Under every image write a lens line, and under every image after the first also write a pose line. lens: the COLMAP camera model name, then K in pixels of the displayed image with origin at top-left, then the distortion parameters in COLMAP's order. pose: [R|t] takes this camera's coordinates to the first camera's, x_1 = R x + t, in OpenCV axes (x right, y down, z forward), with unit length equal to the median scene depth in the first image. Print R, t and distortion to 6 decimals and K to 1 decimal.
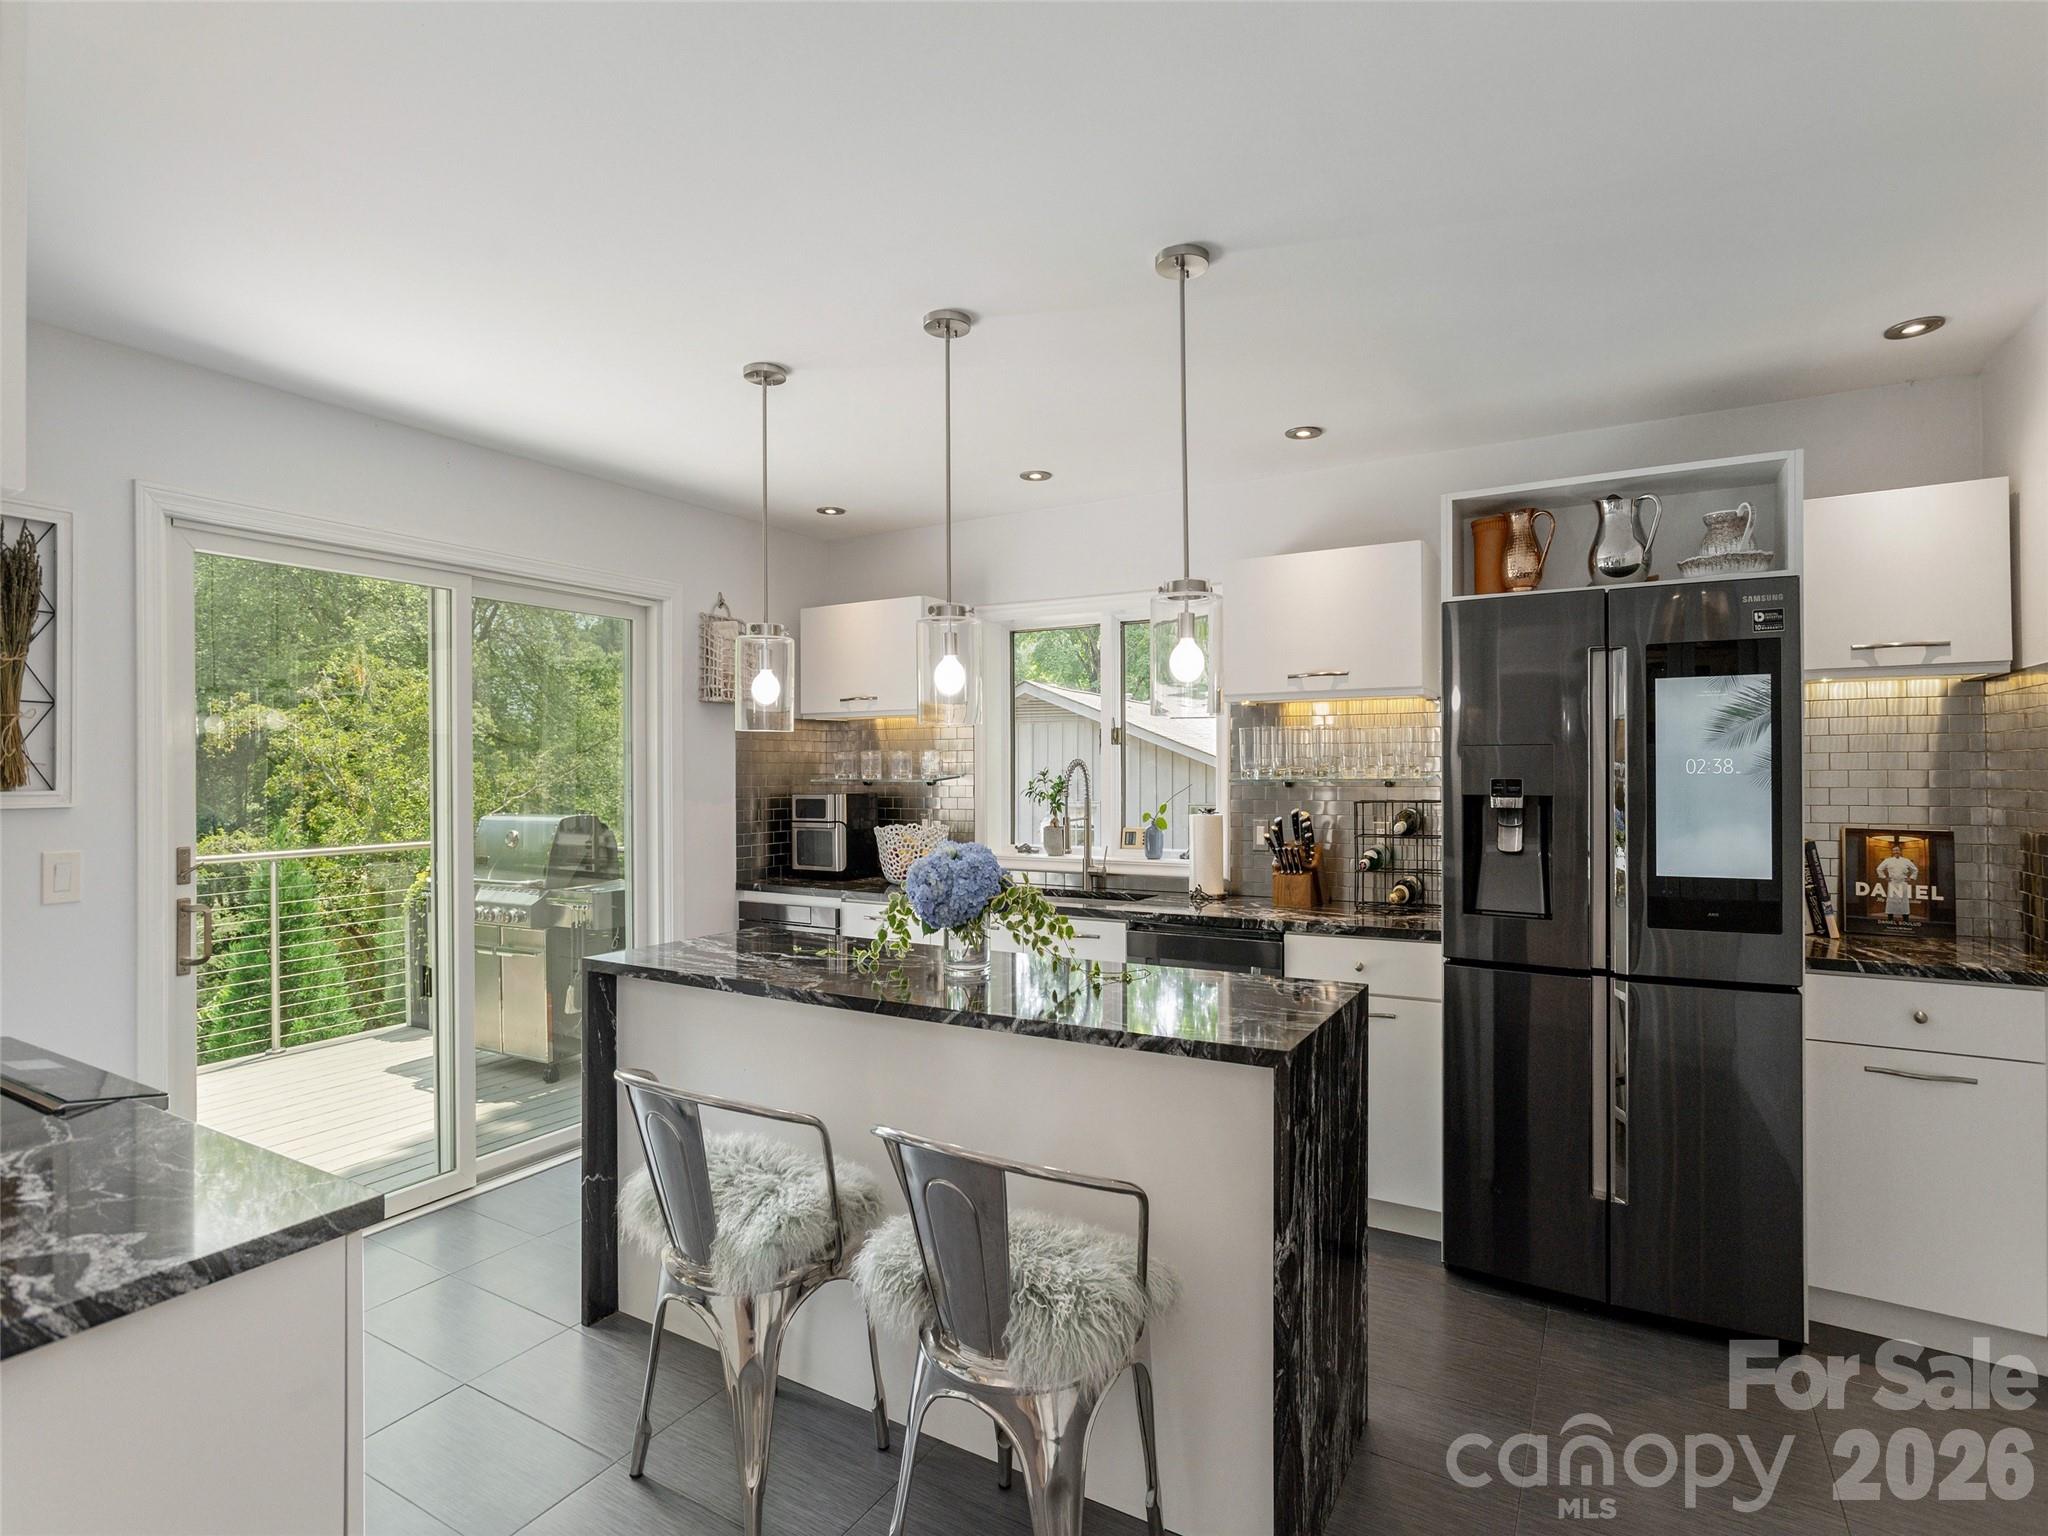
lens RADIAL K [[1063.8, 0, 1096.8], [0, 1063.8, 770.5], [0, 0, 1]] dist [-0.048370, 0.049404]
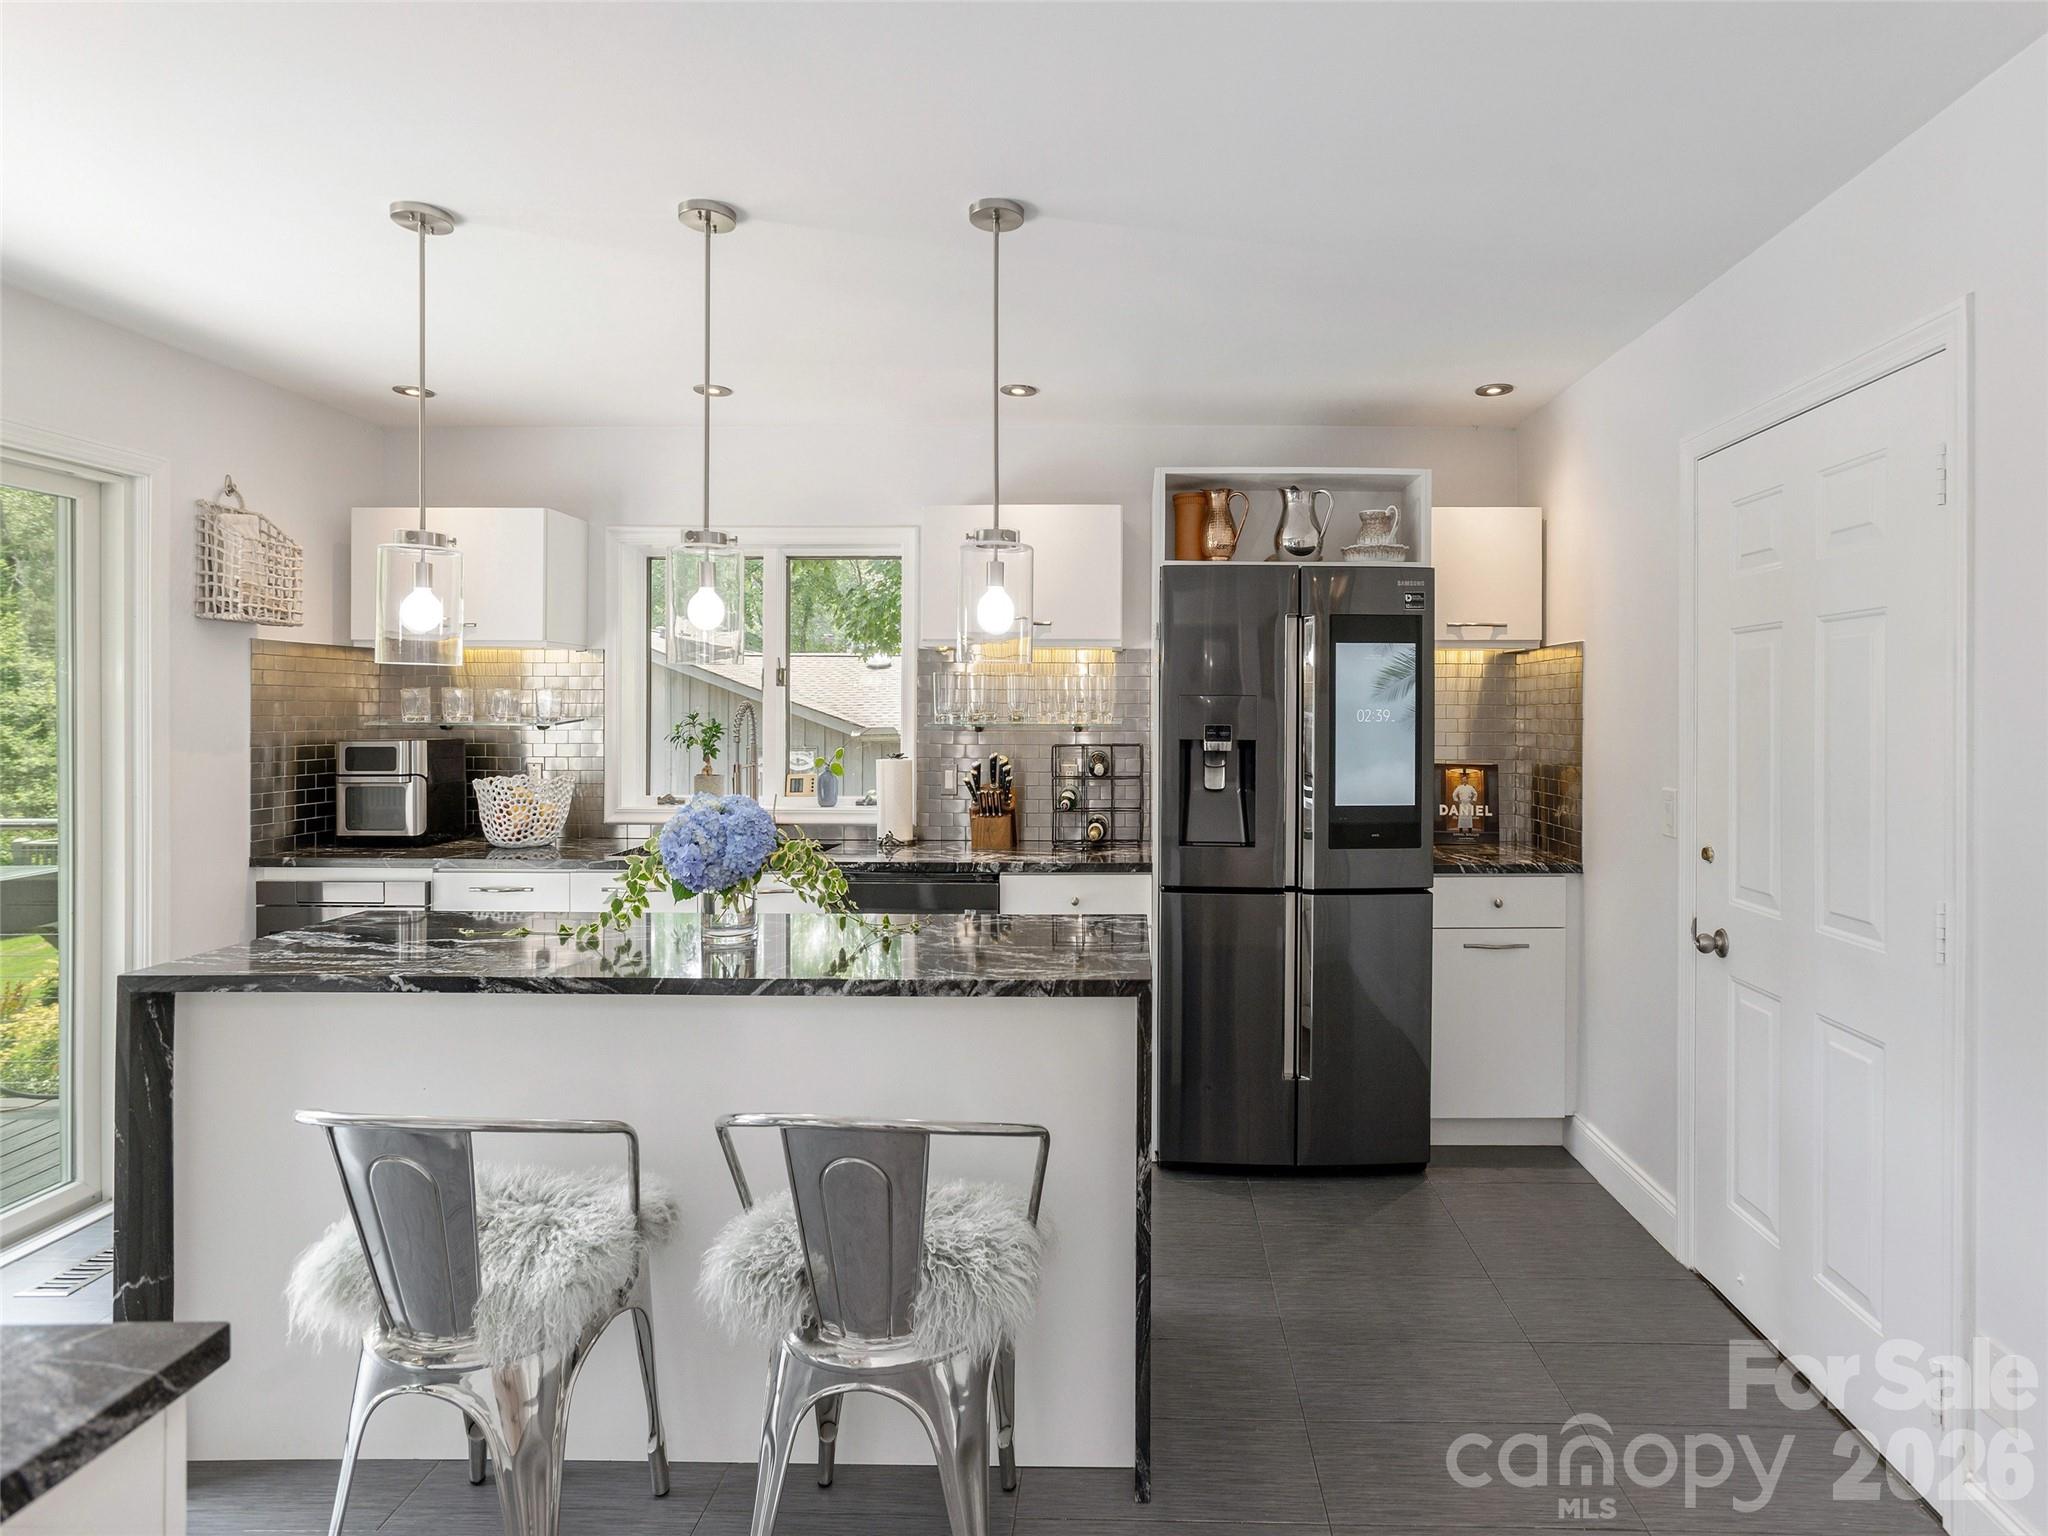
lens RADIAL K [[1041.6, 0, 1195.9], [0, 1041.6, 714.4], [0, 0, 1]] dist [-0.039681, 0.026468]
pose [[0.871252, 0.006468, 0.490793, -0.175401], [-0.007114, 0.999975, -0.000550, -0.002858], [-0.490784, -0.003012, 0.871276, 0.031664]]
